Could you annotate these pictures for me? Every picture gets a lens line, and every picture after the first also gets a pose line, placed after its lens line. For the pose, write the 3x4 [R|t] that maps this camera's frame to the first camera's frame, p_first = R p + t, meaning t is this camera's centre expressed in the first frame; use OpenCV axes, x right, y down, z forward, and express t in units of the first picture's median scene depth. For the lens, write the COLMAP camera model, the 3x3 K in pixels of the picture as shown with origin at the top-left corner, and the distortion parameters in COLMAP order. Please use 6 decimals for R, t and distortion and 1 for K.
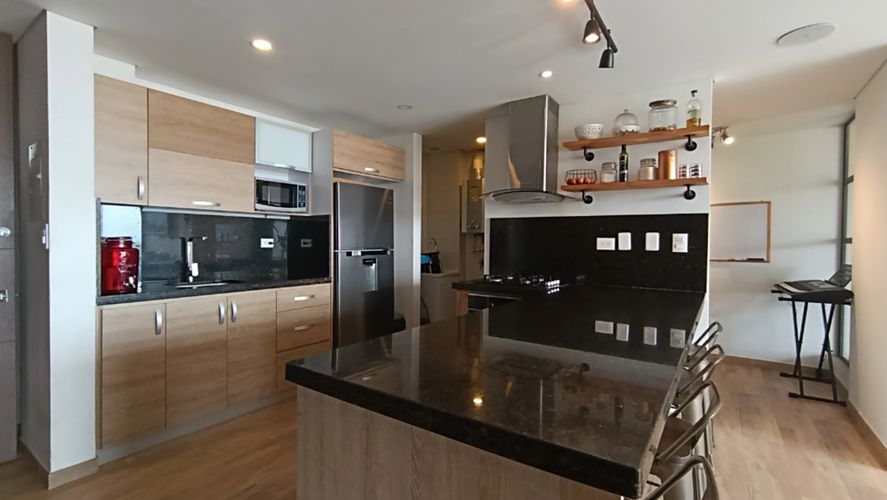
lens RADIAL K [[404.2, 0, 443.5], [0, 404.2, 247.4], [0, 0, 1]] dist [0.000544, 0.000344]
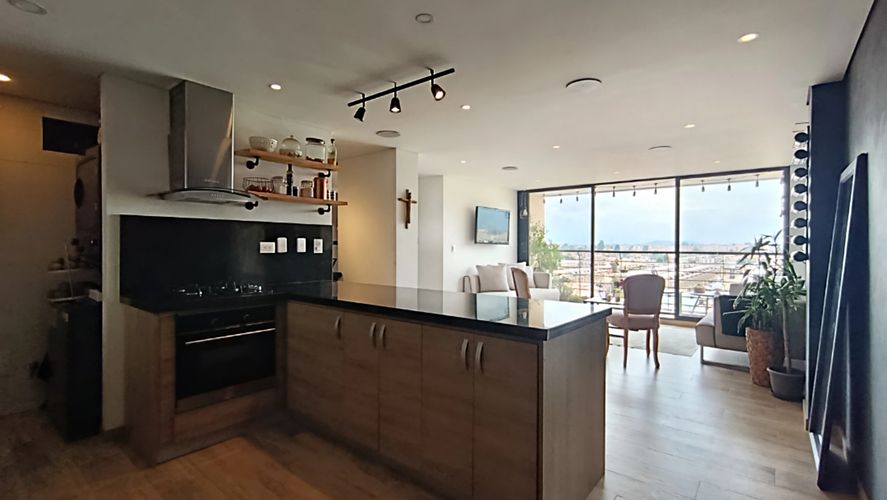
lens RADIAL K [[404.2, 0, 442.8], [0, 404.2, 249.1], [0, 0, 1]] dist [0.000544, 0.000344]
pose [[0.101016, -0.016811, 0.994743, -0.692671], [0.017800, 0.999728, 0.015088, -0.013032], [-0.994726, 0.016182, 0.101288, 0.430516]]
